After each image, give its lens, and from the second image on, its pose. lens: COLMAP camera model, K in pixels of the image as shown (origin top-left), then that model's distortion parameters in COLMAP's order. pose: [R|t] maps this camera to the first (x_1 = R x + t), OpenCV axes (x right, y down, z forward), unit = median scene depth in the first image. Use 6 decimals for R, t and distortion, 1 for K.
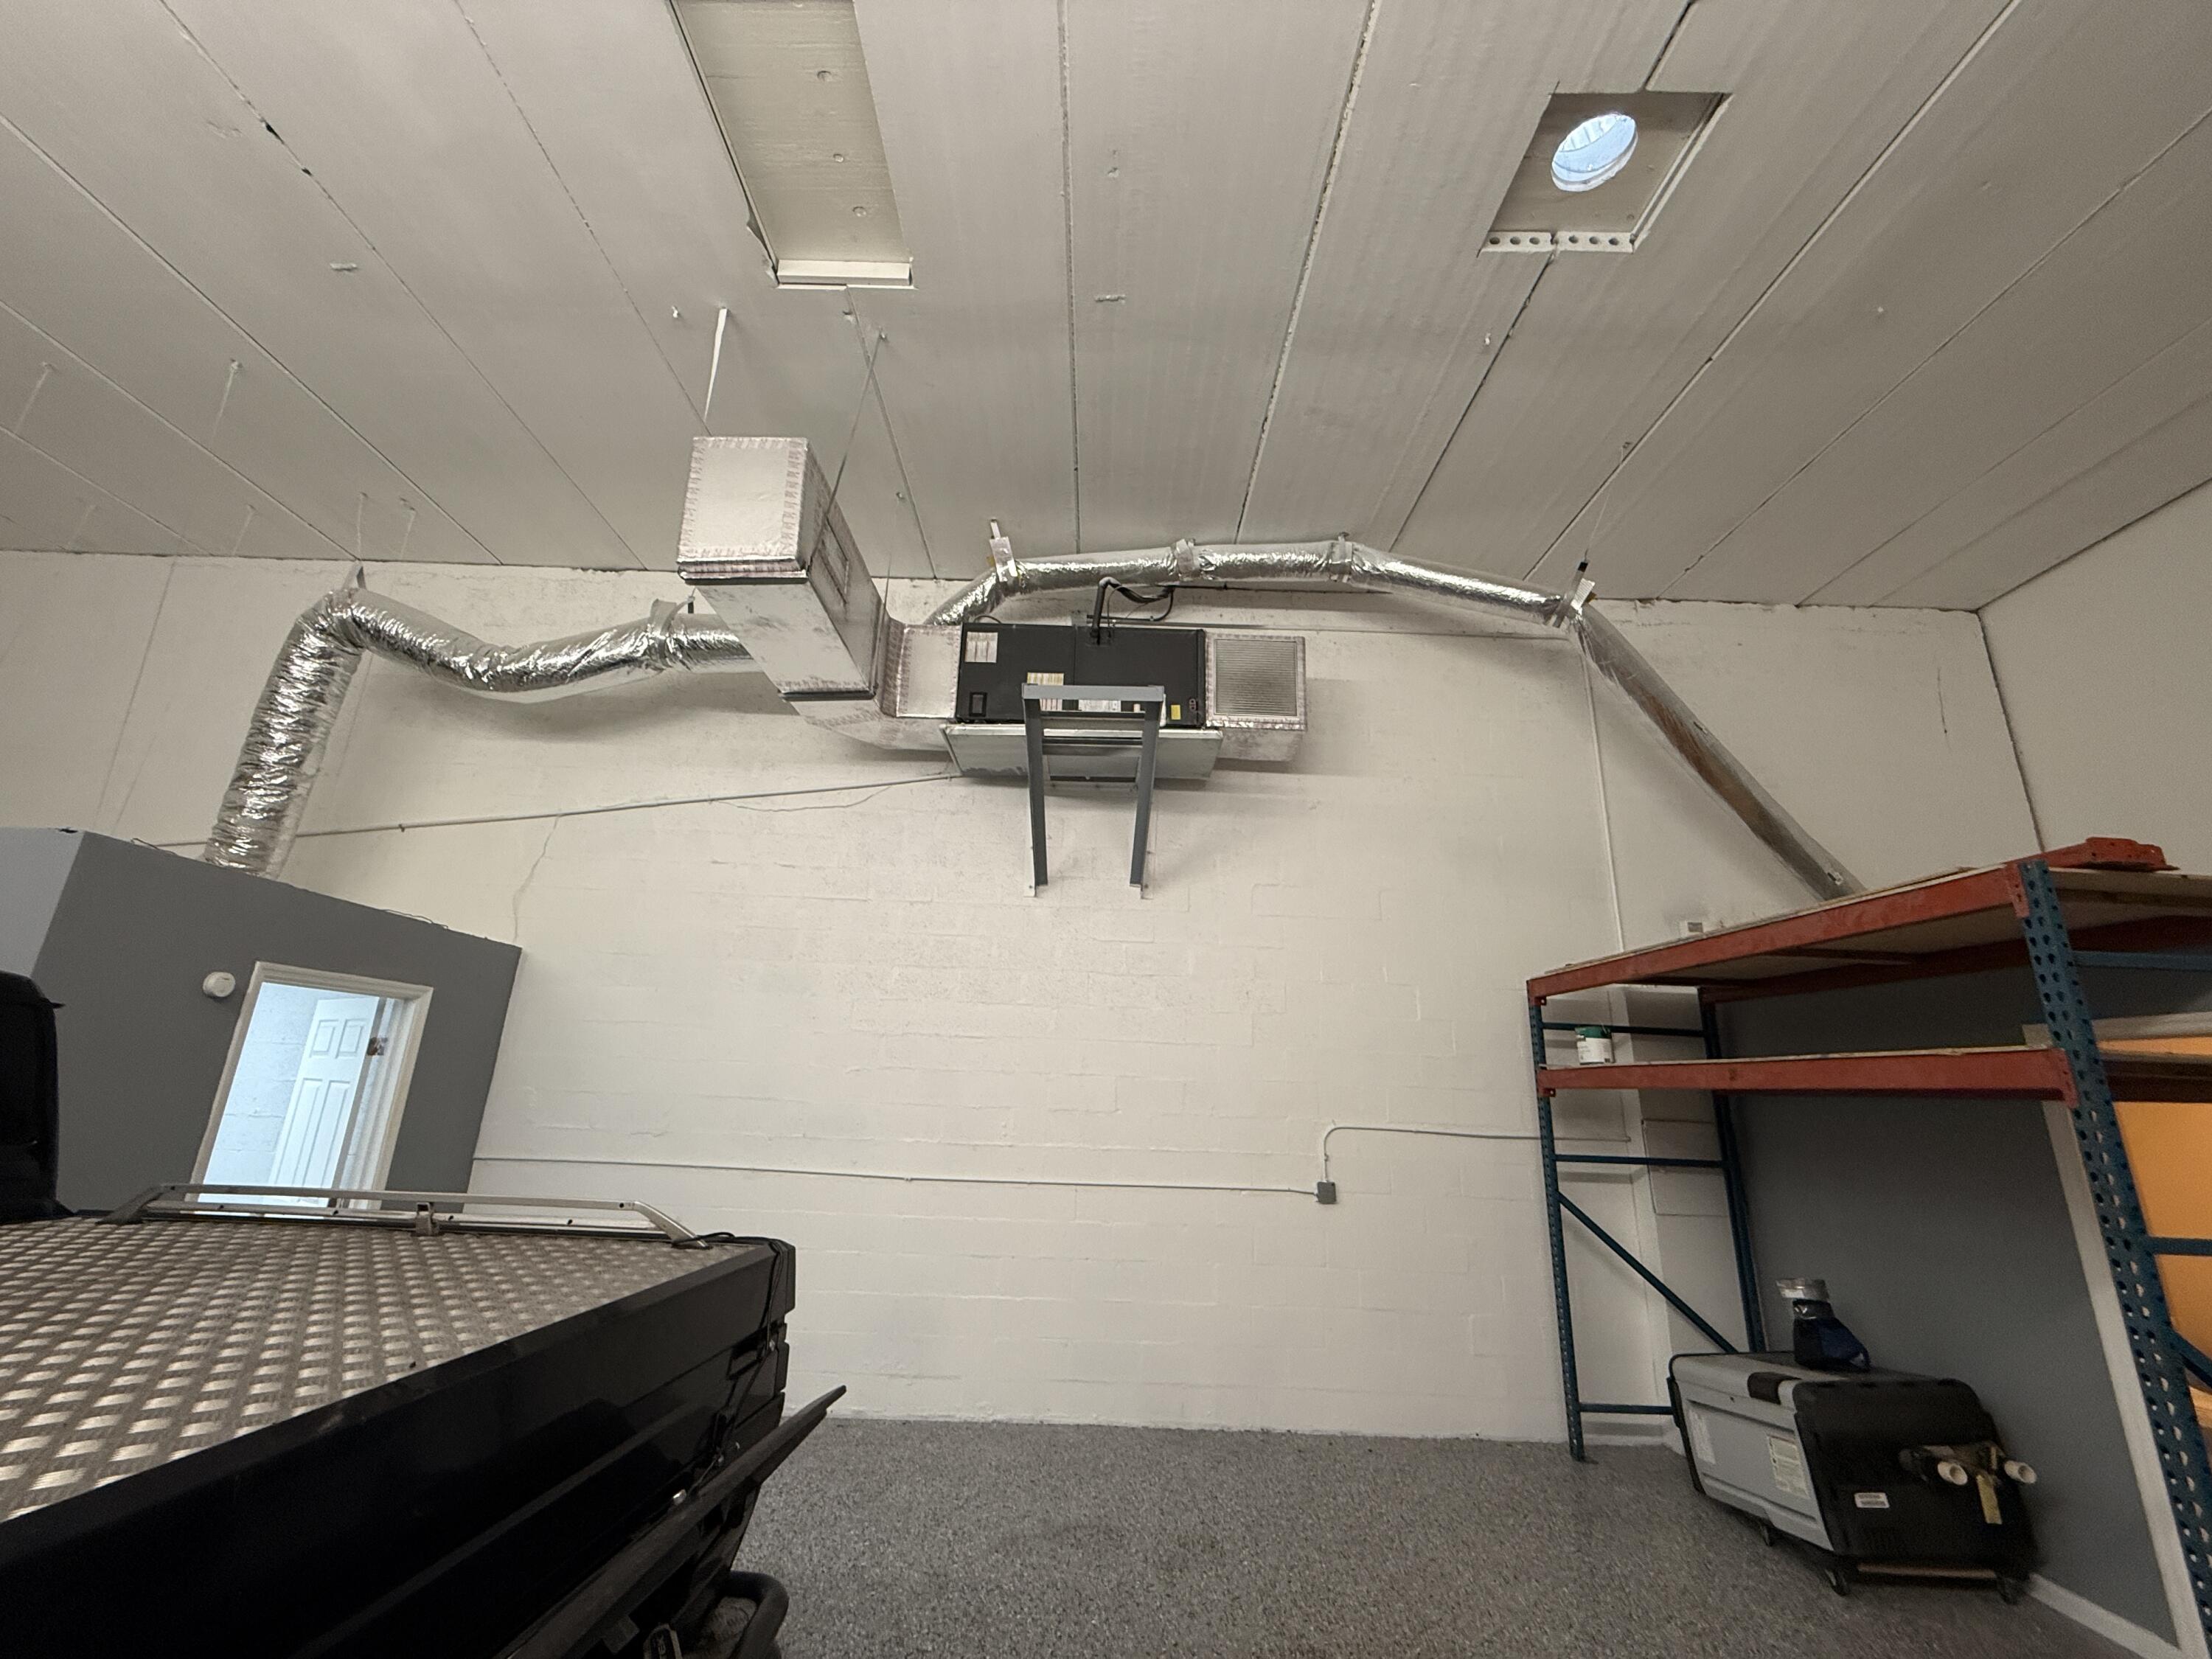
lens RADIAL K [[879.8, 0, 1097.4], [0, 879.8, 833.9], [0, 0, 1]] dist [-0.002424, -0.000184]
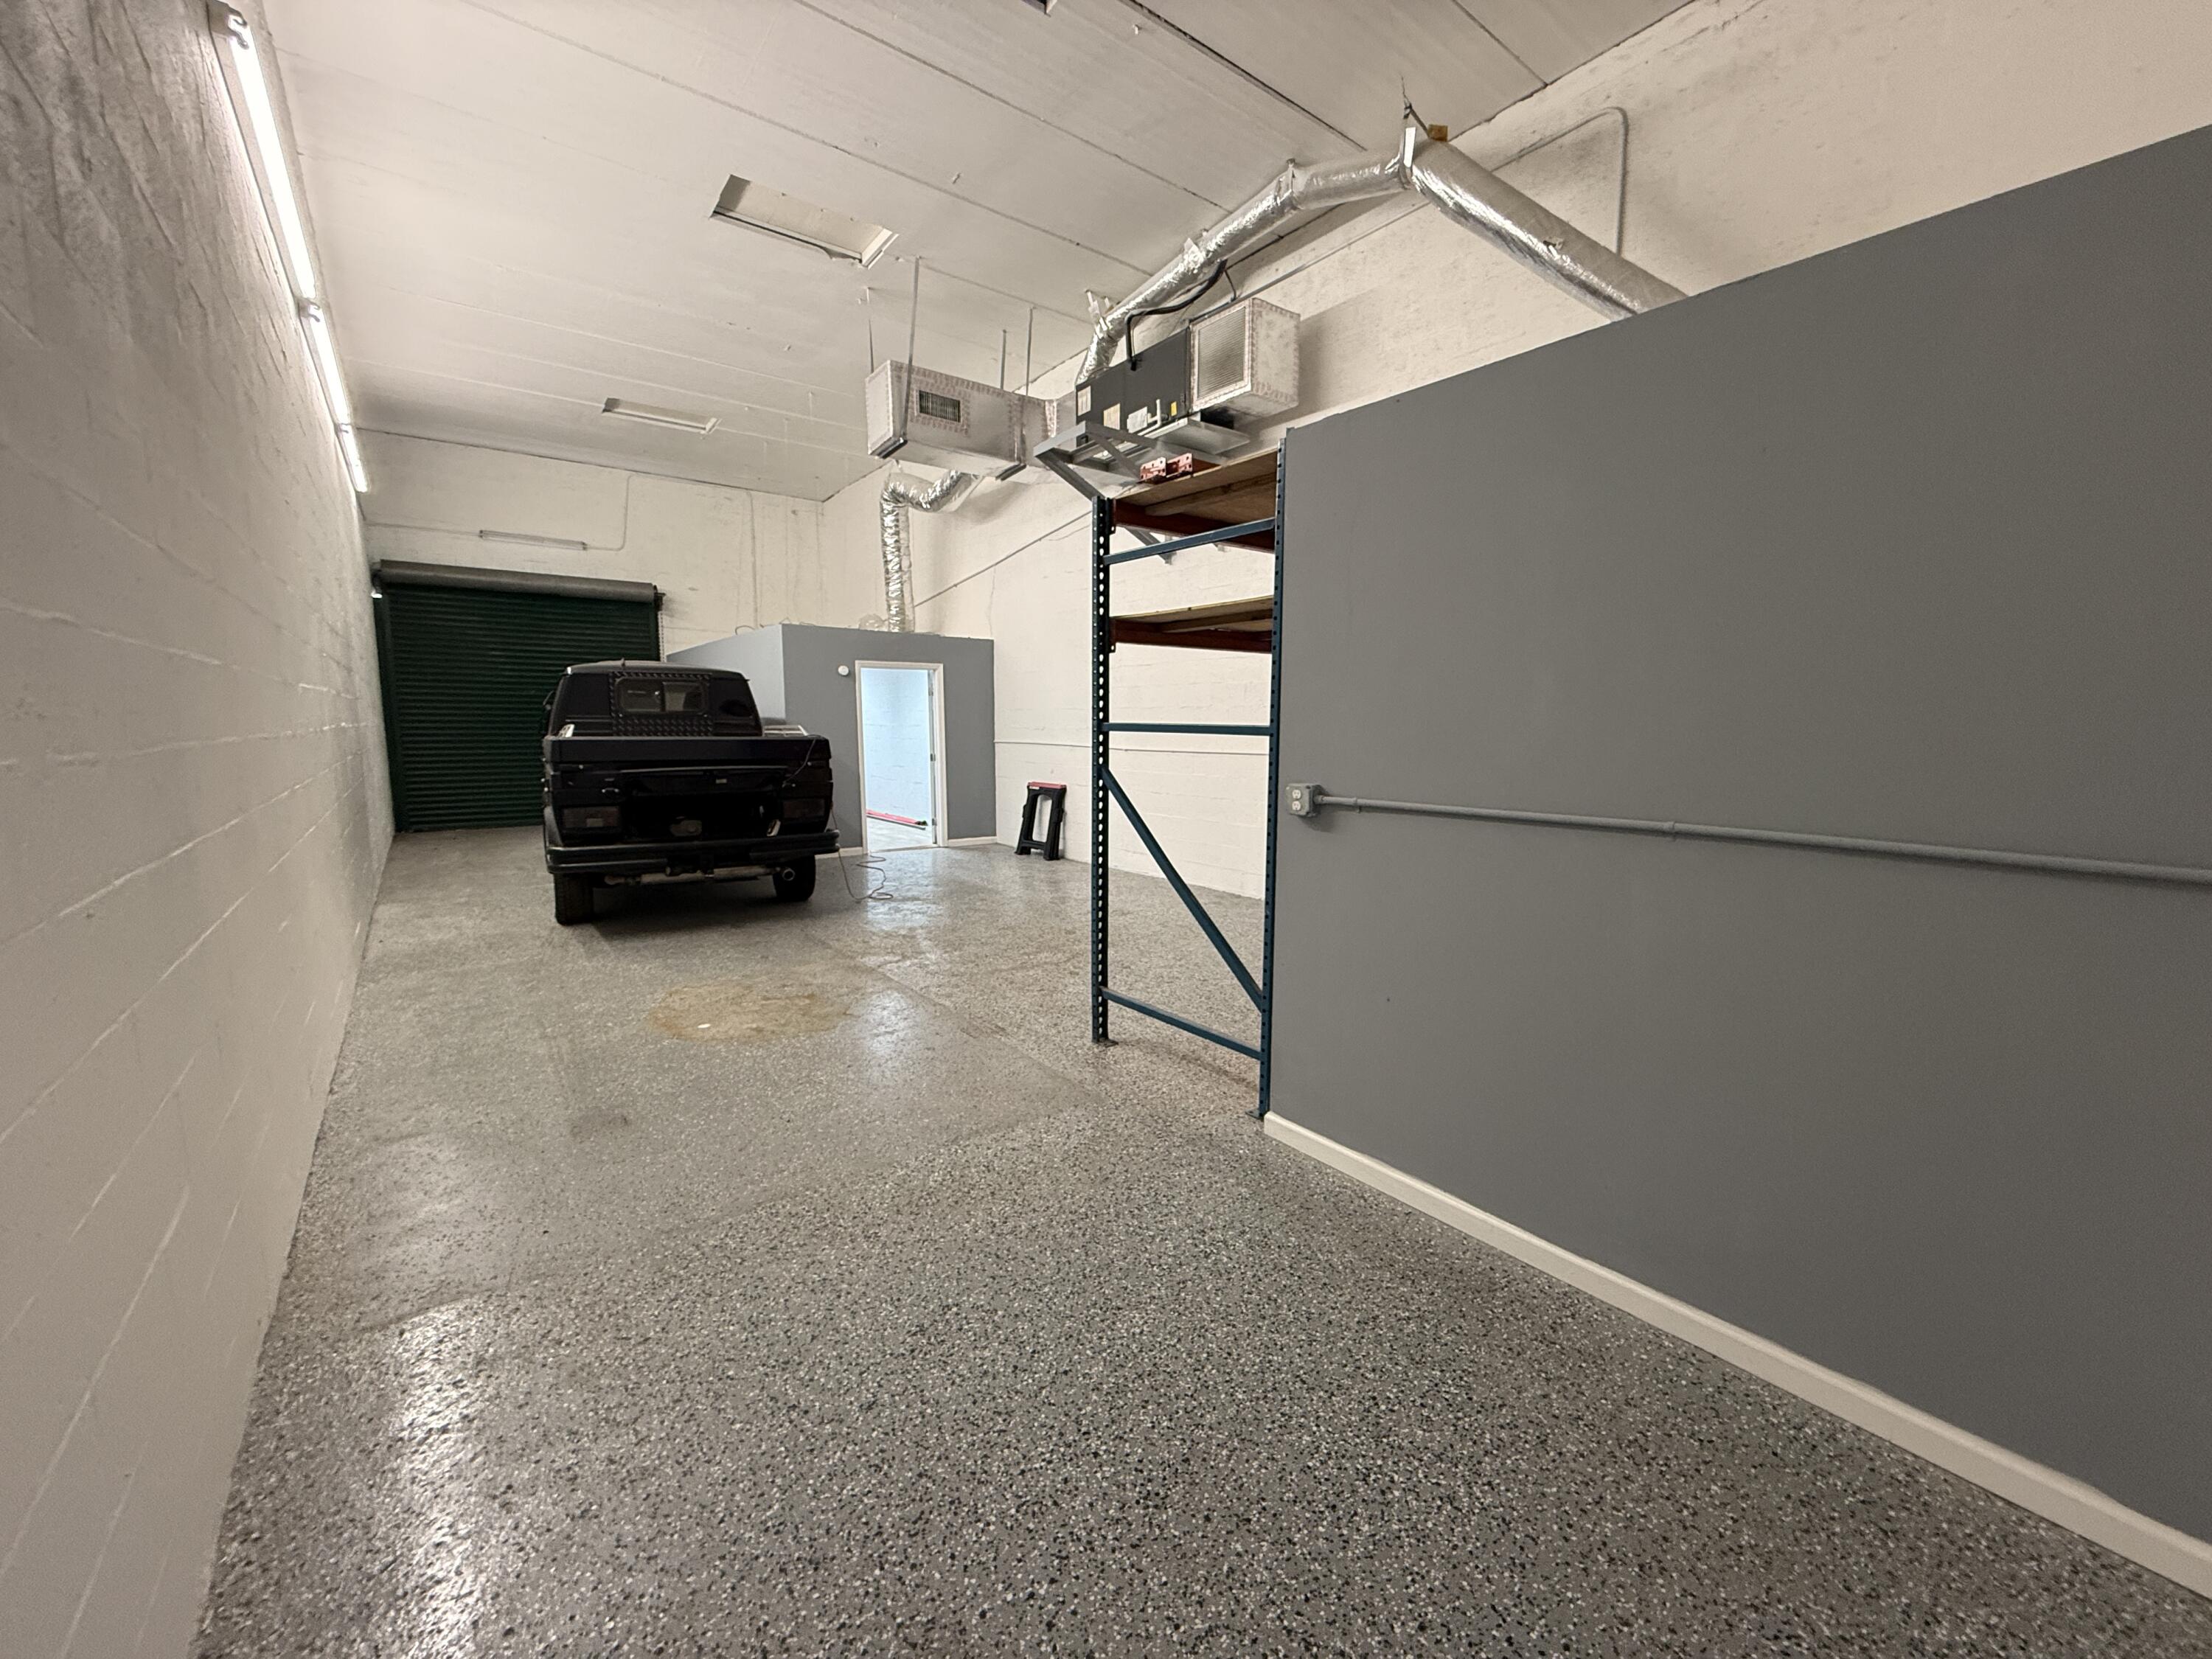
lens RADIAL K [[879.8, 0, 1097.4], [0, 879.8, 833.9], [0, 0, 1]] dist [-0.002424, -0.000184]
pose [[0.592095, 0.069008, -0.802908, 1.177918], [0.241212, 0.935472, 0.258280, 0.093505], [0.768922, -0.346597, 0.537243, -0.014221]]
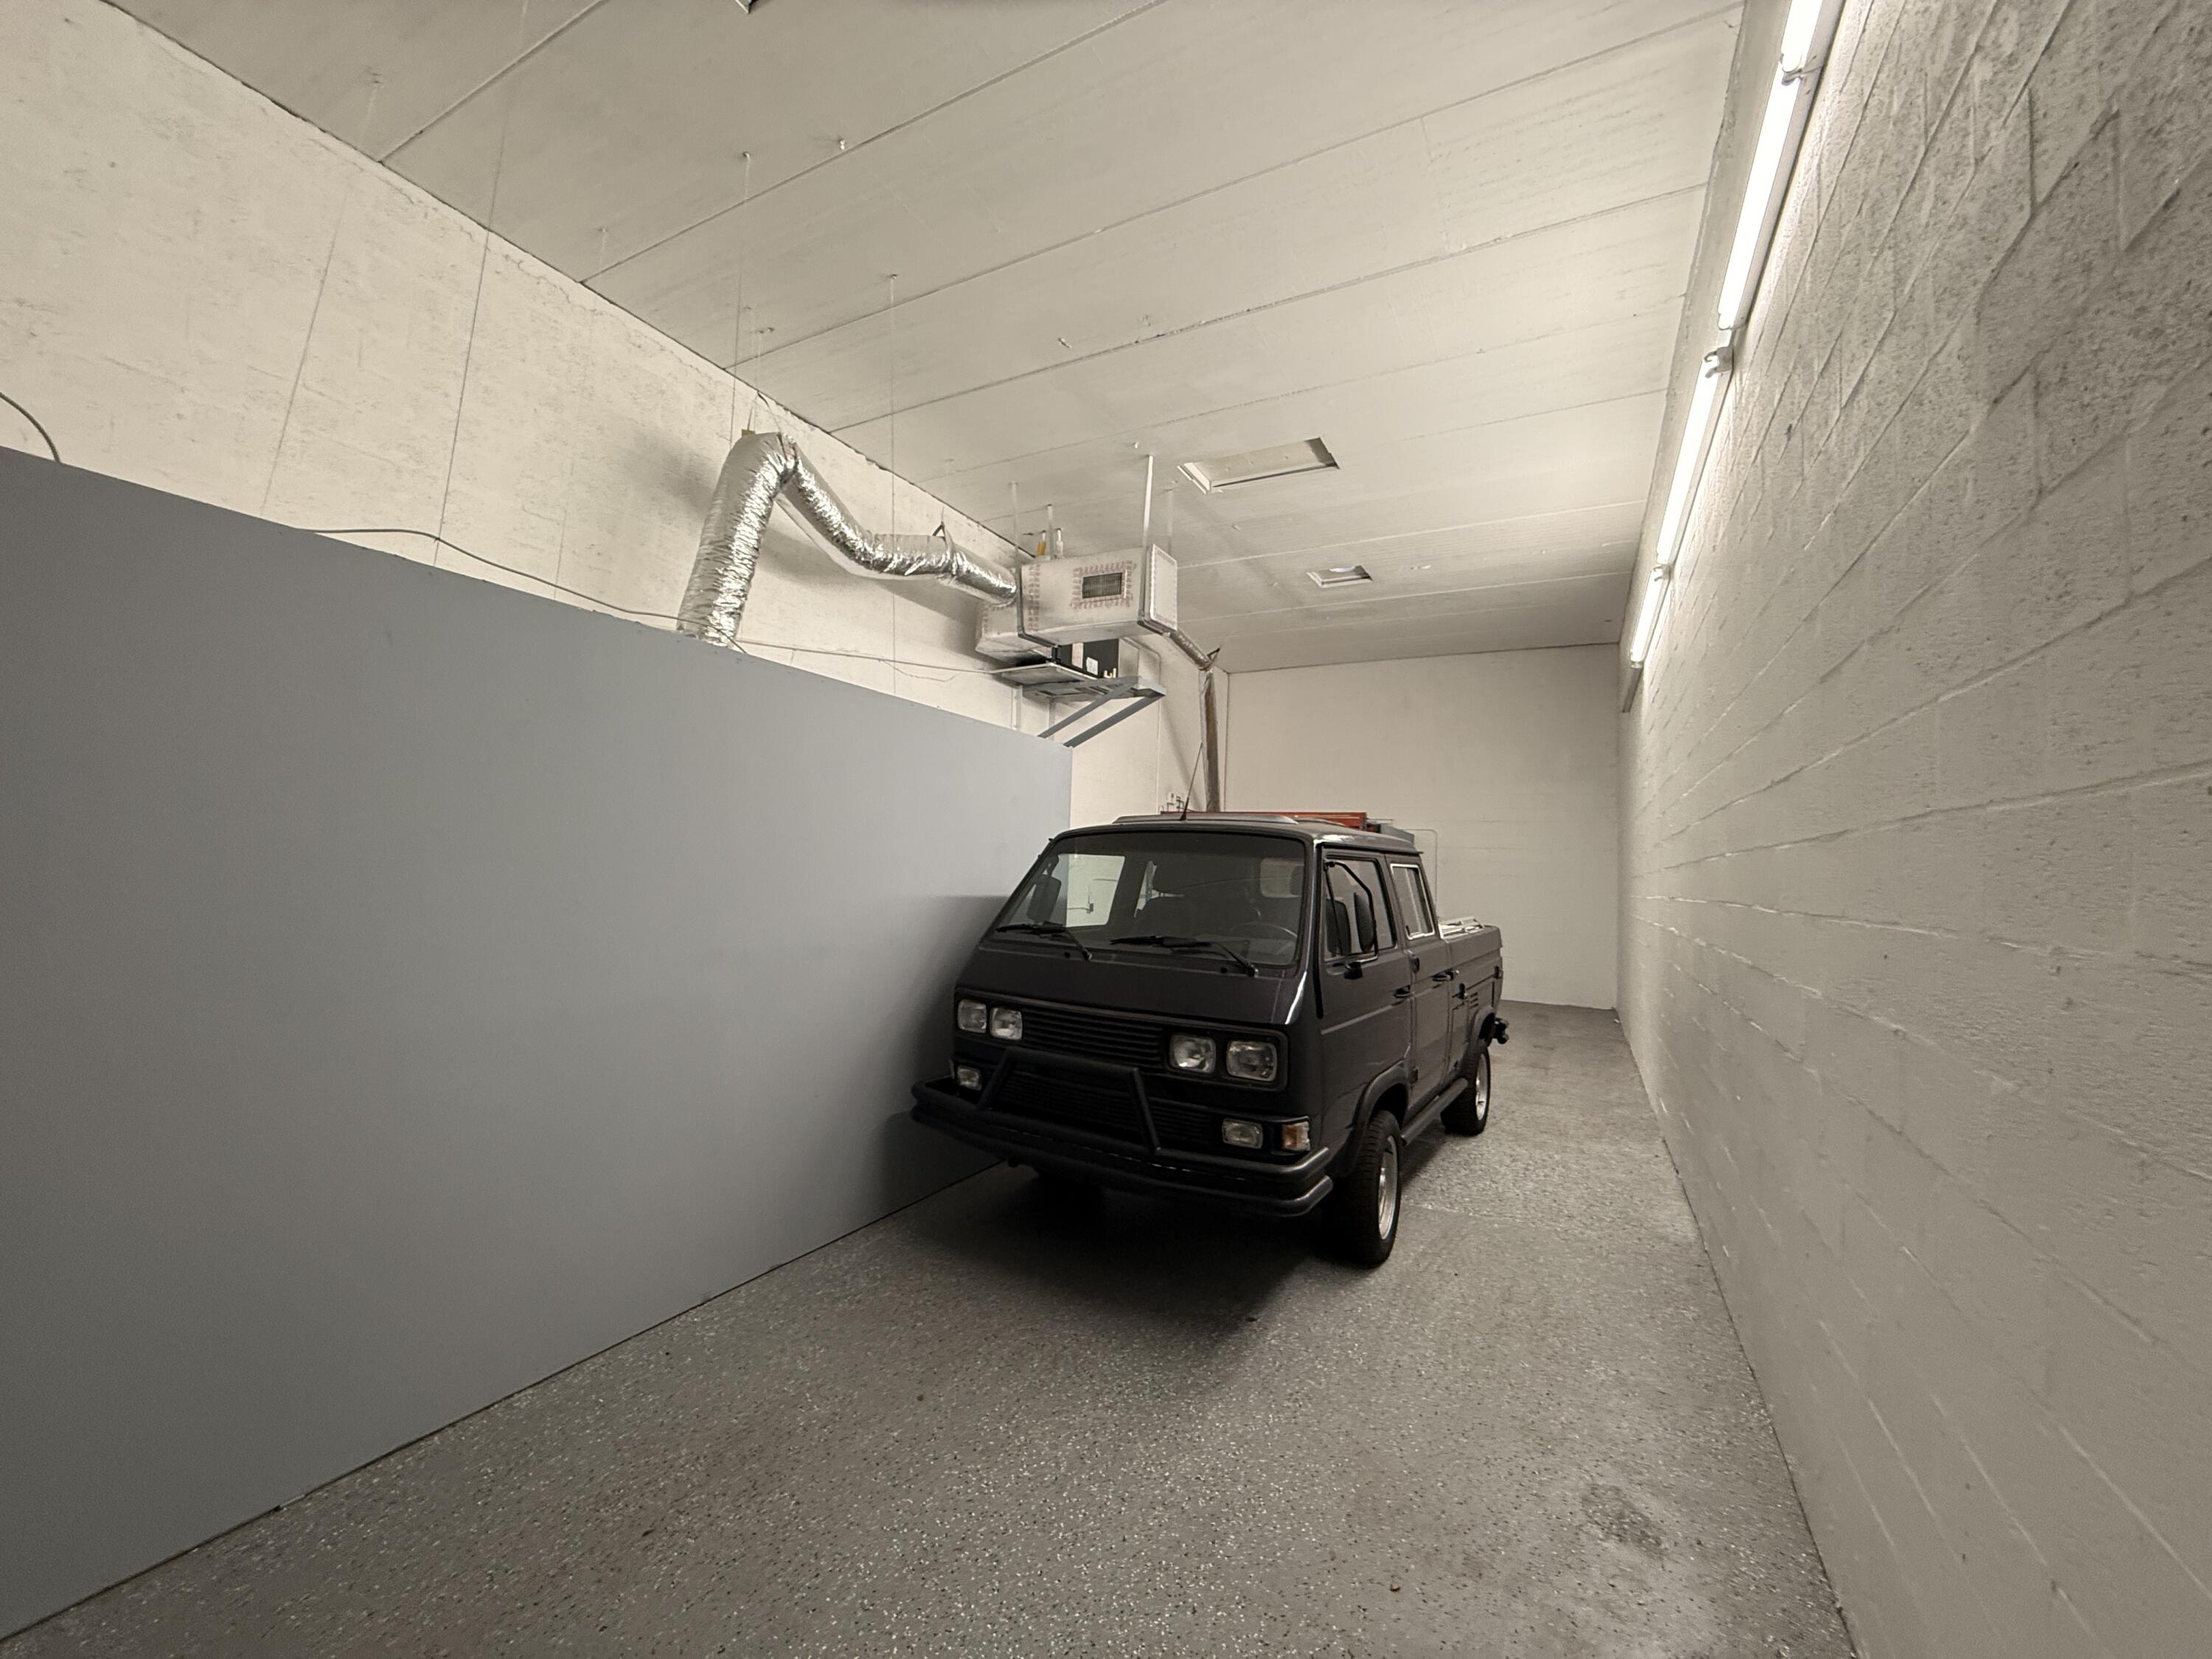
lens RADIAL K [[879.8, 0, 1097.4], [0, 879.8, 833.9], [0, 0, 1]] dist [-0.002424, -0.000184]
pose [[0.484378, 0.017222, 0.874689, -1.636434], [-0.259119, 0.957770, 0.124635, -0.041824], [-0.835605, -0.287019, 0.468385, 0.024209]]
